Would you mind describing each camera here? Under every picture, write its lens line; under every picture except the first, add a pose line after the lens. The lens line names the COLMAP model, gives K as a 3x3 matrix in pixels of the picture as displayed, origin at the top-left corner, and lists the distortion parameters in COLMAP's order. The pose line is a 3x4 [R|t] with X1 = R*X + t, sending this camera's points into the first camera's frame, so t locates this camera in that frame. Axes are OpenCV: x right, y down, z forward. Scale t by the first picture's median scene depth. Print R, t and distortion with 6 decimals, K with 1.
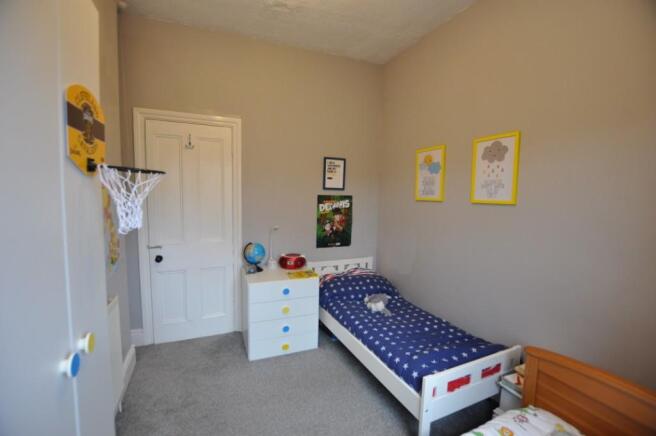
lens RADIAL K [[282.6, 0, 328.4], [0, 282.6, 218.1], [0, 0, 1]] dist [-0.000632, 0.000024]
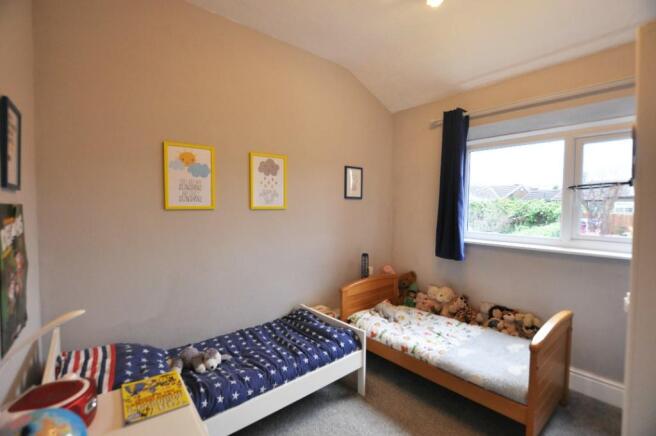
lens RADIAL K [[282.6, 0, 328.0], [0, 282.6, 216.9], [0, 0, 1]] dist [-0.000632, 0.000024]
pose [[-0.238591, -0.062834, 0.969085, -0.668291], [0.072280, 0.993988, 0.082244, -0.097659], [-0.968426, 0.089668, -0.232615, 1.020333]]
